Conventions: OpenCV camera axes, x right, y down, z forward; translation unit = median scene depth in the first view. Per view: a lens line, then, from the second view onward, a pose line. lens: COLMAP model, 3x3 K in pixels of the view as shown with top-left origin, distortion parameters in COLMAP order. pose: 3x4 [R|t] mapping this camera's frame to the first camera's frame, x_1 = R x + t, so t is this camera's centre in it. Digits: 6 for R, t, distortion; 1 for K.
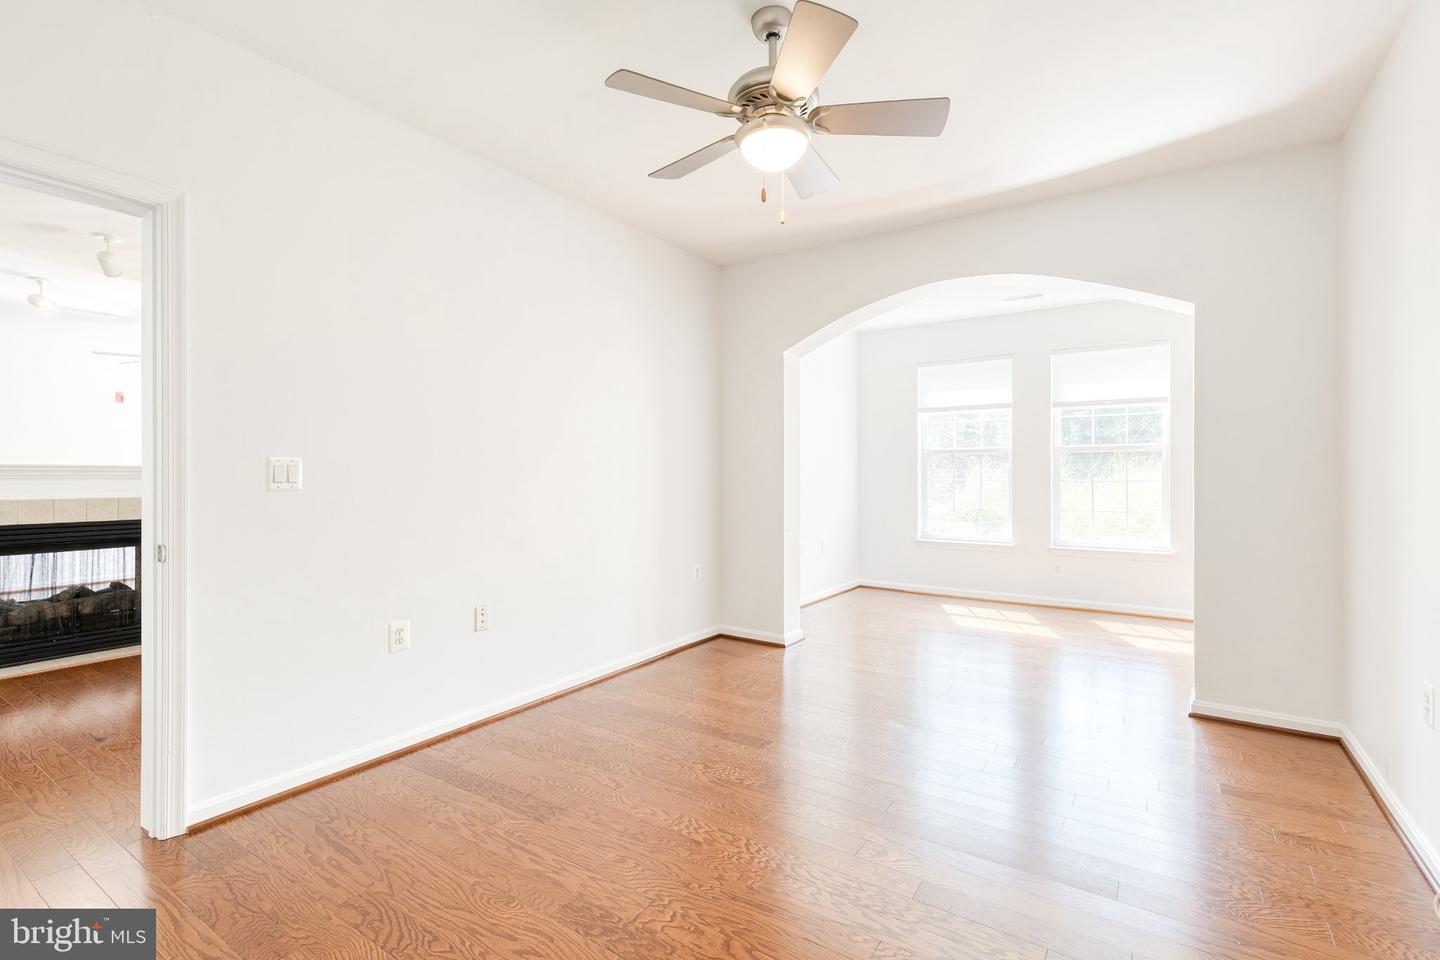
lens RADIAL K [[648.1, 0, 736.3], [0, 648.1, 477.9], [0, 0, 1]] dist [0.012606, -0.000219]
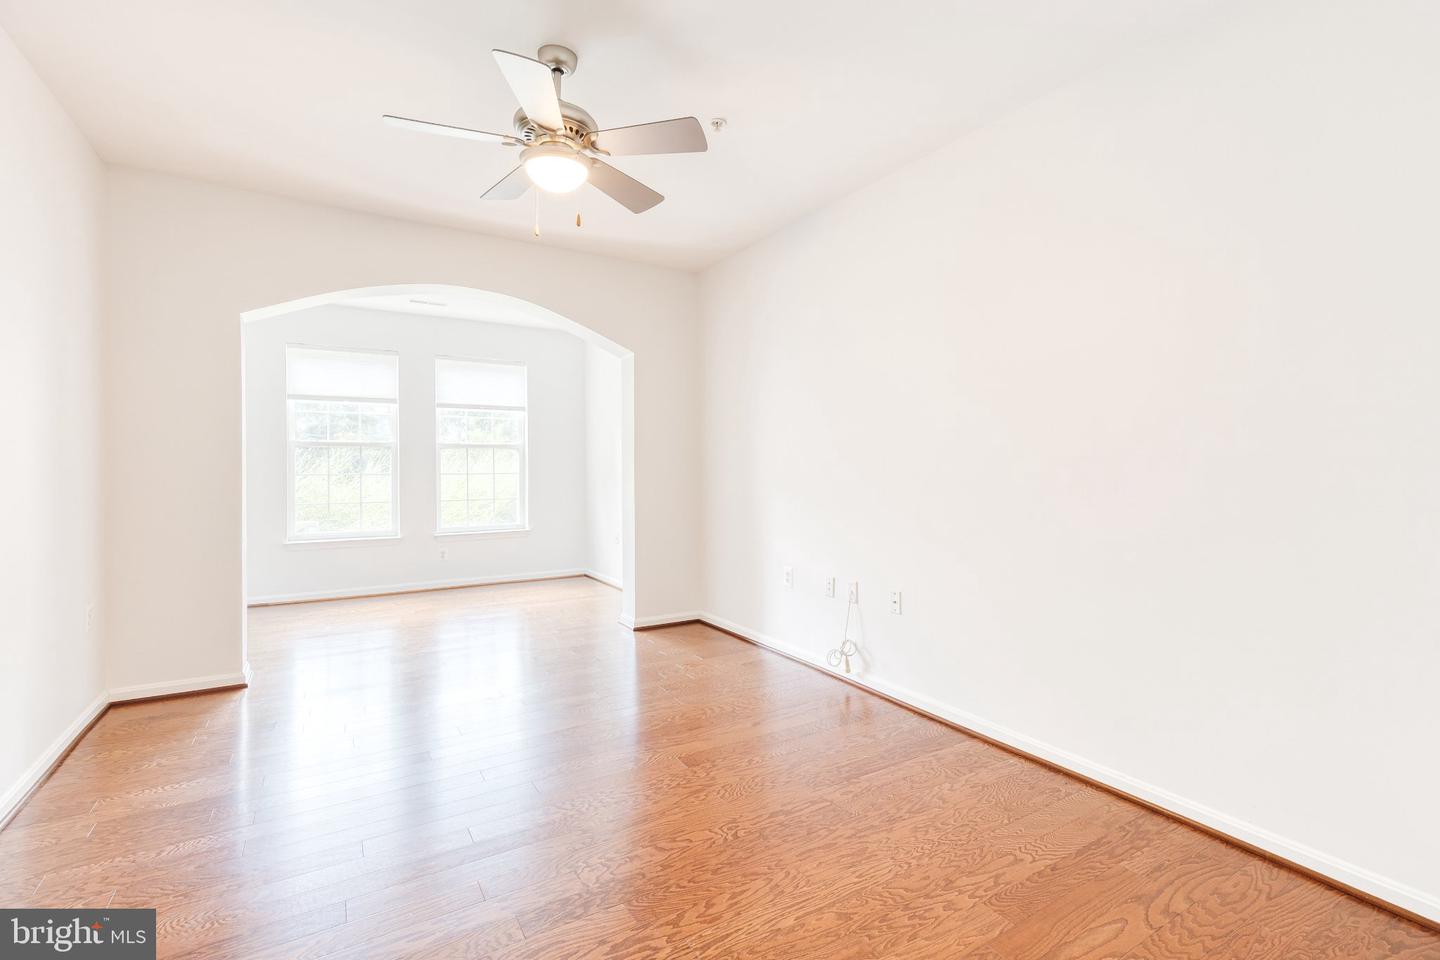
lens RADIAL K [[647.1, 0, 724.7], [0, 647.1, 472.0], [0, 0, 1]] dist [0.001898, 0.000174]
pose [[0.426176, -0.007551, 0.904609, -0.397553], [0.007550, 0.999960, 0.004790, -0.000714], [-0.904609, 0.004788, 0.426216, 0.135286]]
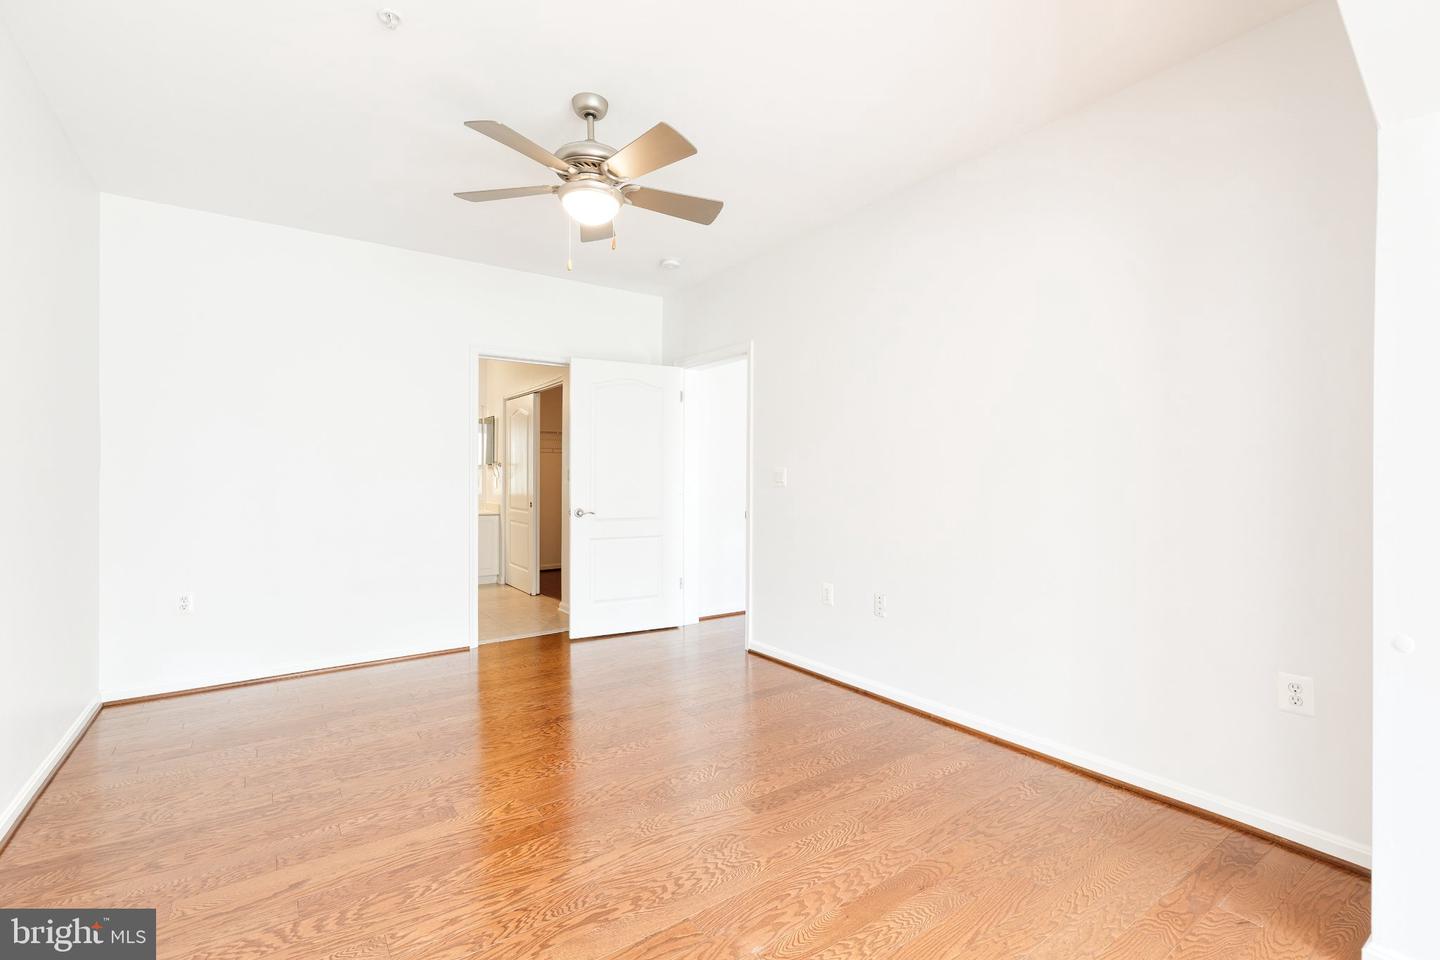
lens RADIAL K [[648.1, 0, 736.3], [0, 648.1, 477.9], [0, 0, 1]] dist [0.012606, -0.000219]
pose [[-0.346716, 0.003534, -0.937964, 0.534969], [-0.004707, 0.999974, 0.005508, -0.007757], [0.937958, 0.006325, -0.346690, 0.819741]]
